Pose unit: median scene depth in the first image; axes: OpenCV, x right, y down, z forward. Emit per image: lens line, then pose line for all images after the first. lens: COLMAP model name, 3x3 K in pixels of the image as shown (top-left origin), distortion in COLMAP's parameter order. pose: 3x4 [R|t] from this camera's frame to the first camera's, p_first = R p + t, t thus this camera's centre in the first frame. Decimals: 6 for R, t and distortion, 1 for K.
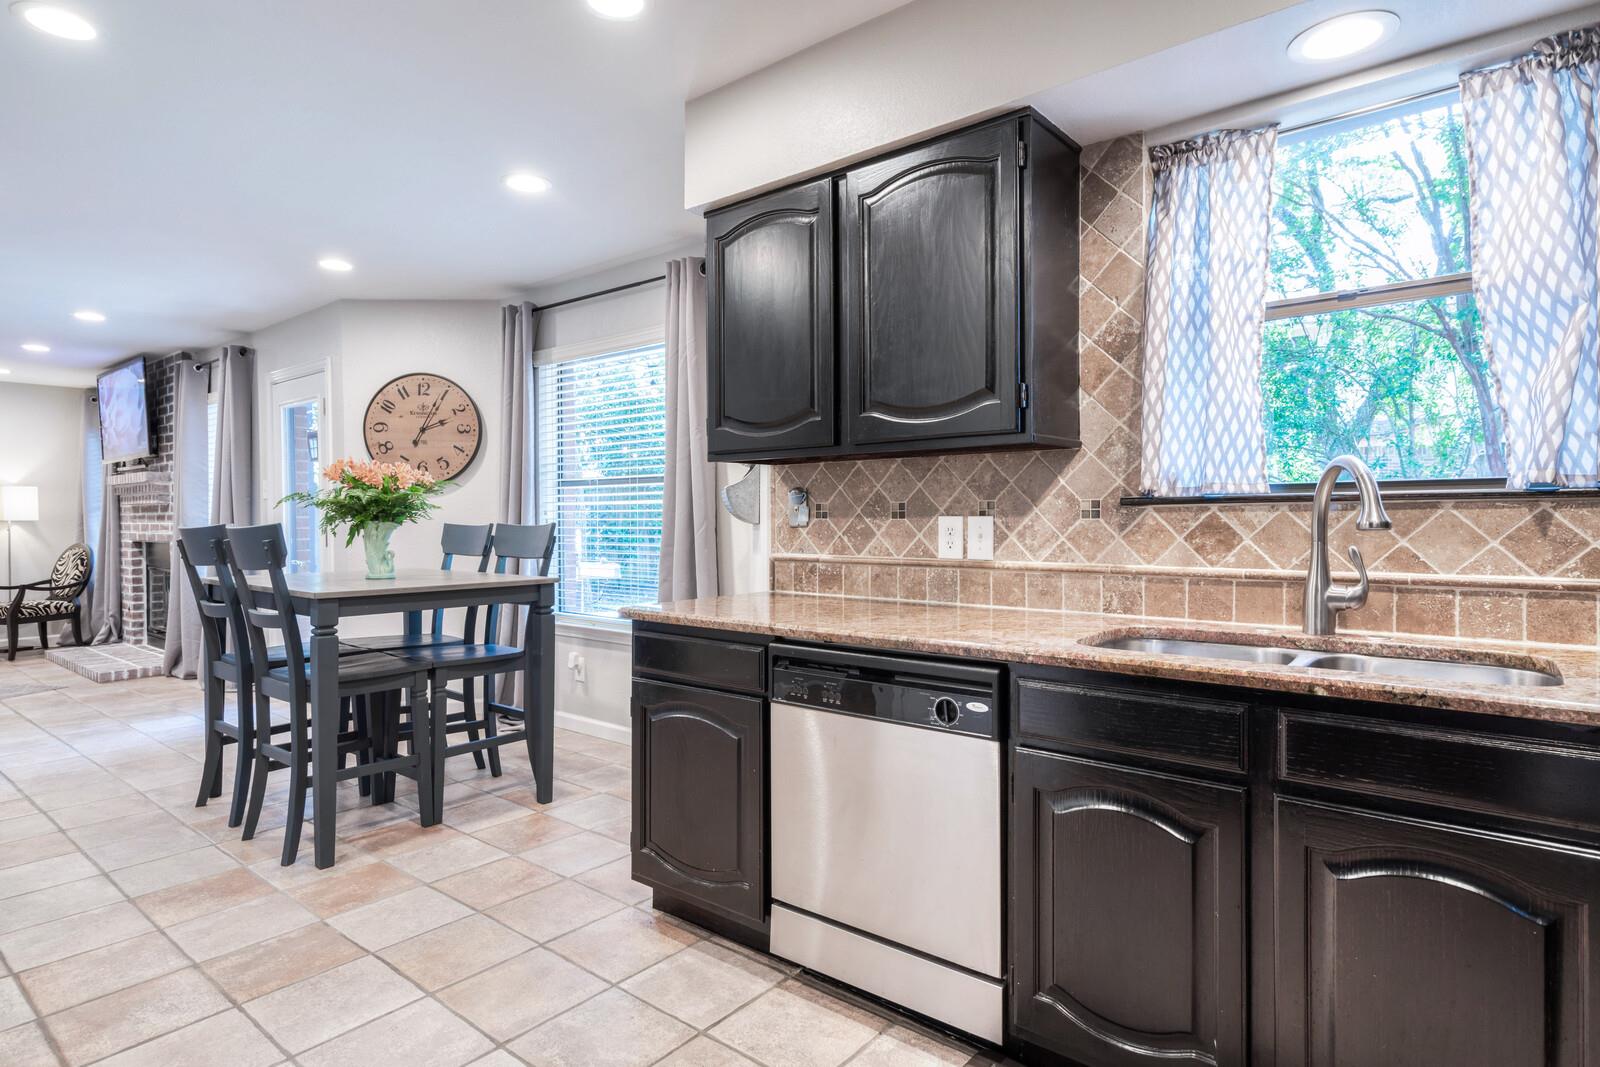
lens RADIAL K [[847.5, 0, 788.8], [0, 847.5, 531.4], [0, 0, 1]] dist [0.008620, 0.000547]
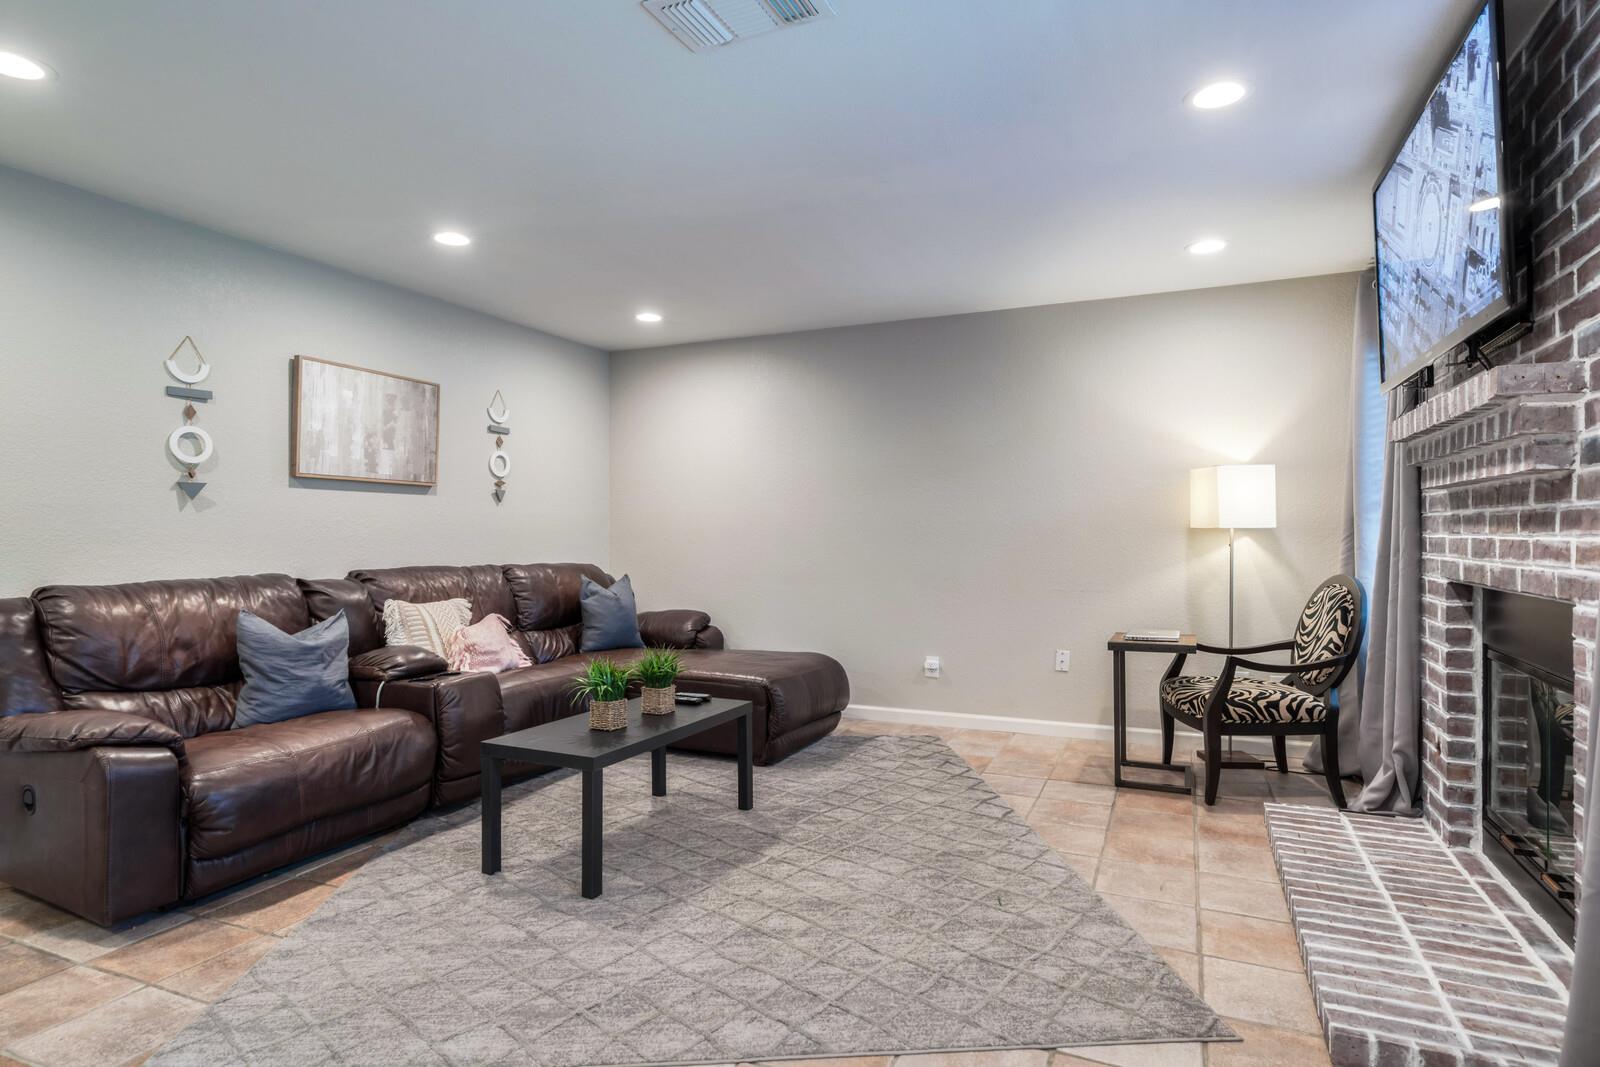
lens RADIAL K [[847.5, 0, 799.9], [0, 847.5, 529.8], [0, 0, 1]] dist [0.008620, 0.000547]
pose [[0.253302, 0.005022, -0.967374, -0.460453], [-0.018864, 0.999822, 0.000251, -0.006663], [0.967203, 0.018185, 0.253352, 0.602946]]
